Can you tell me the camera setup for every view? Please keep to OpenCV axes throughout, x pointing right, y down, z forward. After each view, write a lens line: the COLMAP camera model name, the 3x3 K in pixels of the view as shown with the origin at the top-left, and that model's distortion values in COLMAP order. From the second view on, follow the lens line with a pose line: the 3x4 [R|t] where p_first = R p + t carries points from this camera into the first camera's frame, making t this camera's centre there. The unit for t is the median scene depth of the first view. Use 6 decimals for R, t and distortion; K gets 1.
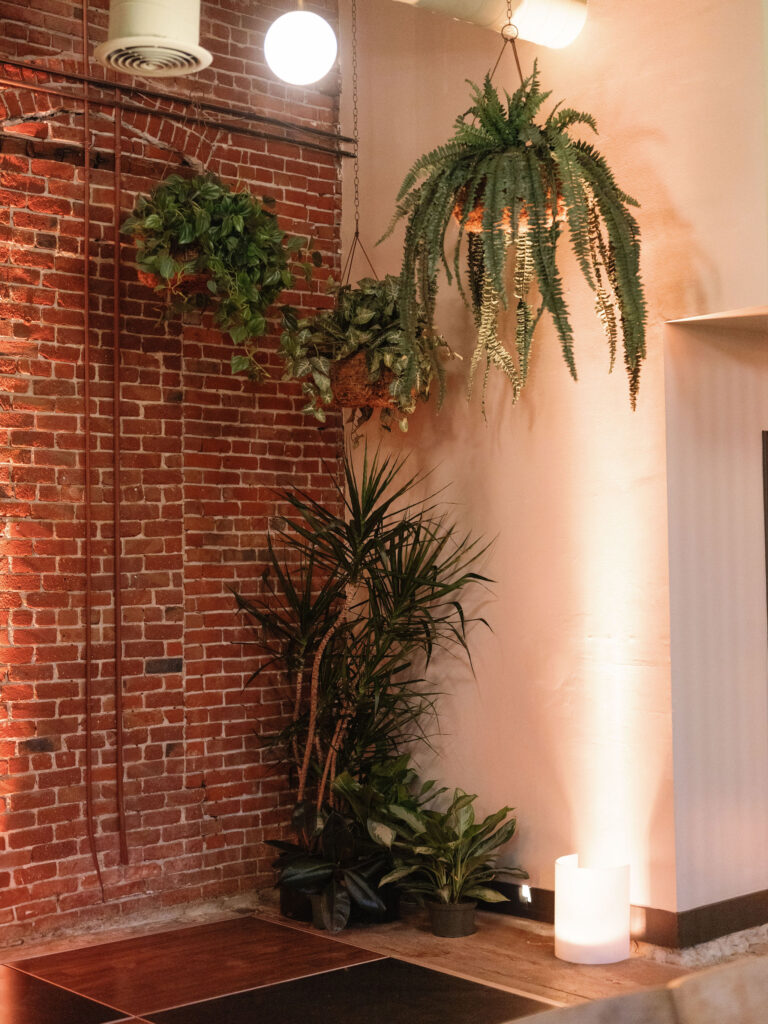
lens RADIAL K [[1683.9, 0, 384.6], [0, 1683.9, 485.8], [0, 0, 1]] dist [-0.000457, 0.008203]
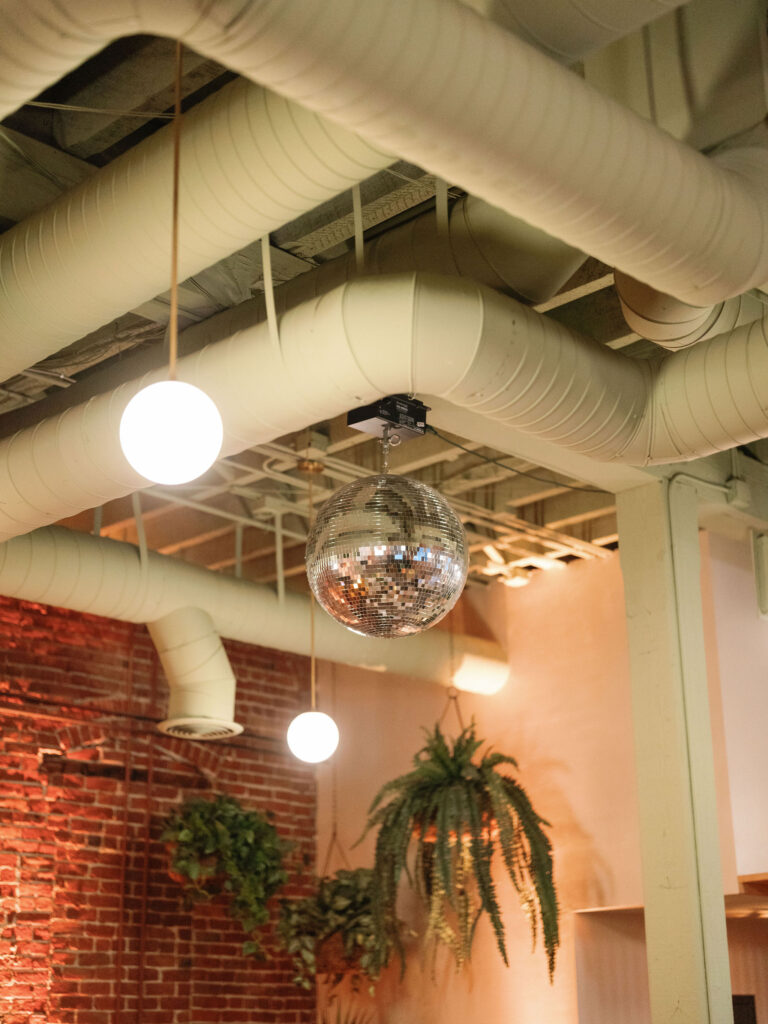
lens RADIAL K [[1612.7, 0, 384.0], [0, 1612.7, 512.0], [0, 0, 1]] dist [-0.009091, 0.051091]
pose [[0.998898, 0.014606, 0.044594, -0.038816], [-0.001833, 0.961745, -0.273940, -0.050749], [-0.046889, 0.273557, 0.960712, -0.266480]]
